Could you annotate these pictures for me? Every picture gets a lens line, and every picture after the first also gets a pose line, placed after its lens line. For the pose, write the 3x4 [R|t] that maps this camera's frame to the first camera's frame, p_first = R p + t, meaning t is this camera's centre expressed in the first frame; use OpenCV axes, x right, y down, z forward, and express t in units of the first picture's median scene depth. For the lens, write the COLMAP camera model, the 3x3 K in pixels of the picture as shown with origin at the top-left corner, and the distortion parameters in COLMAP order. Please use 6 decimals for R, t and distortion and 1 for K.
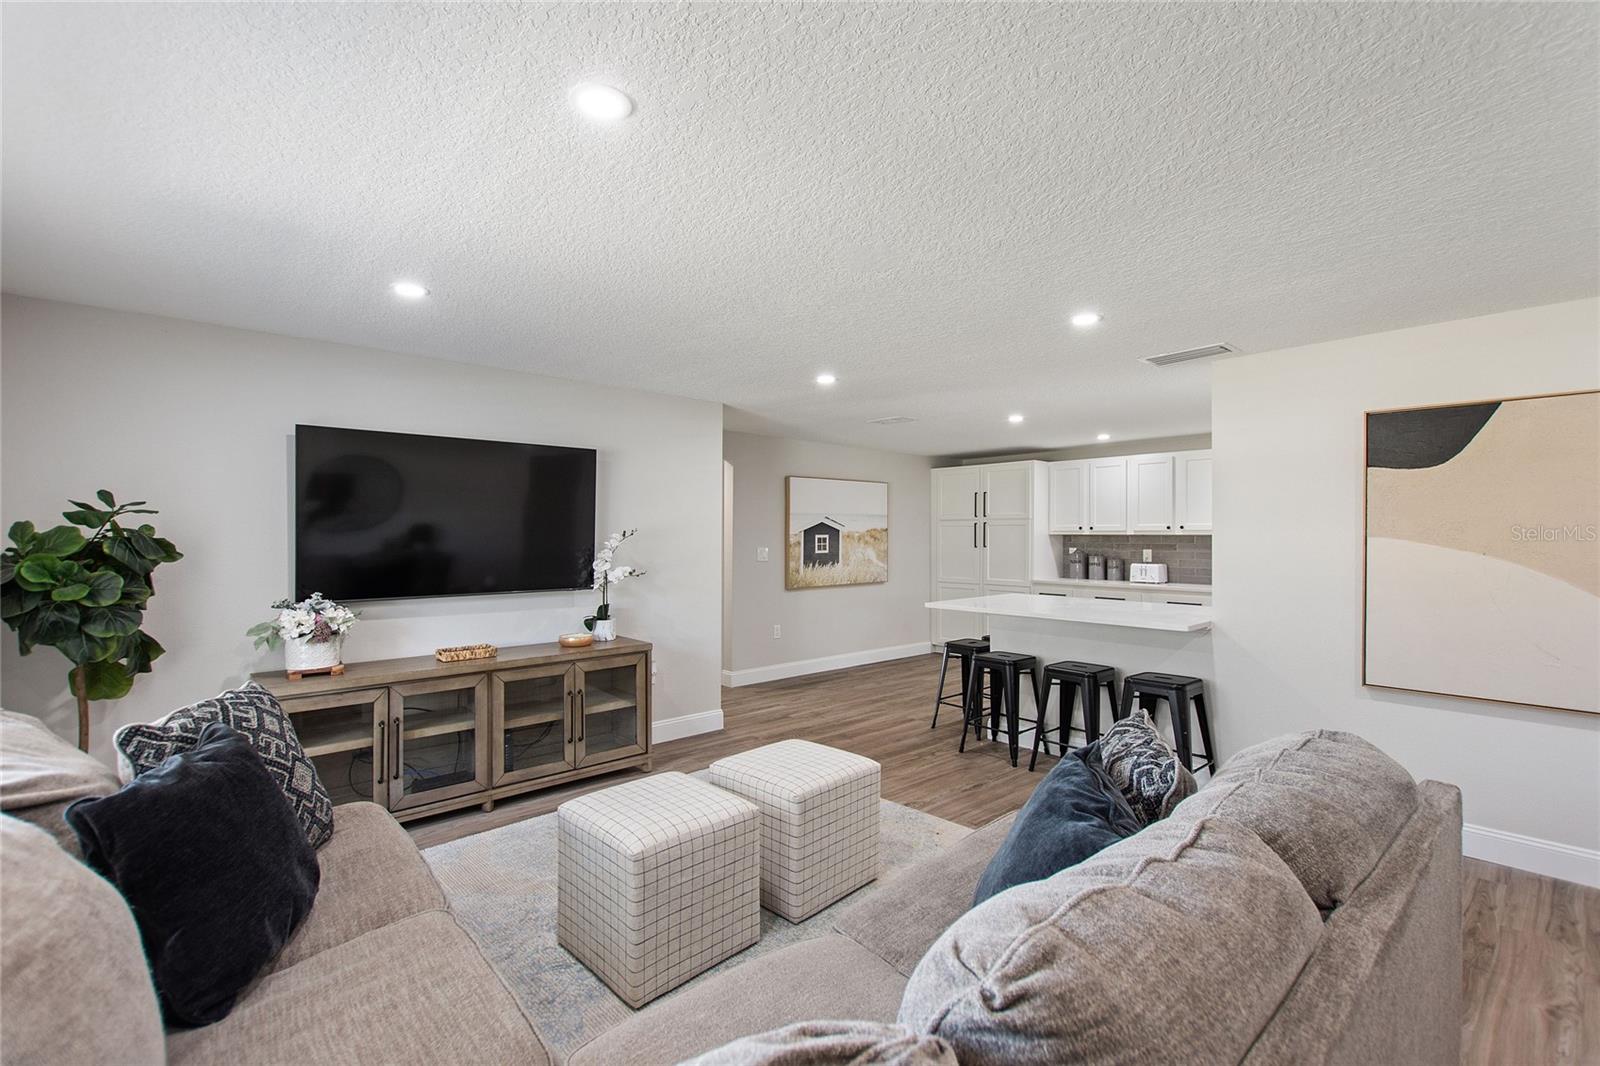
lens RADIAL K [[711.8, 0, 794.7], [0, 711.8, 535.7], [0, 0, 1]] dist [0.002974, 0.000009]
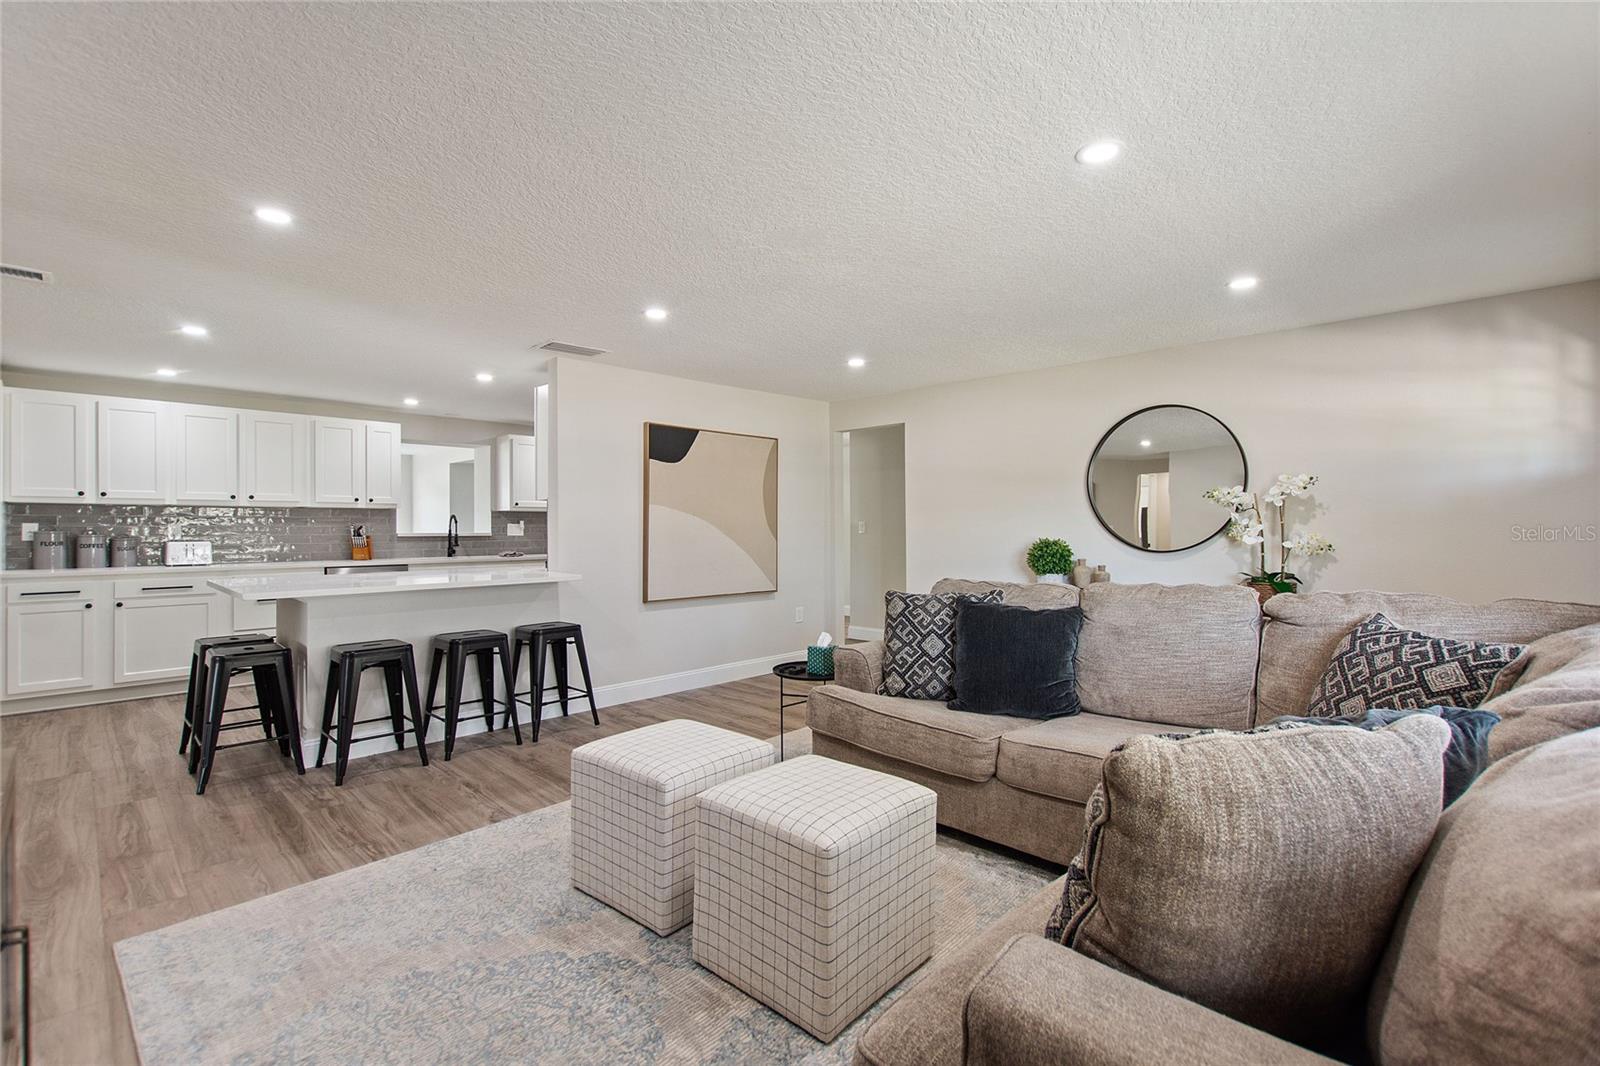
lens RADIAL K [[715.1, 0, 800.3], [0, 715.1, 525.5], [0, 0, 1]] dist [0.000700, 0.000322]
pose [[-0.065968, -0.000715, 0.997821, -0.350257], [0.002786, 0.999996, 0.000900, 0.022308], [-0.997818, 0.002839, -0.065966, 0.368669]]
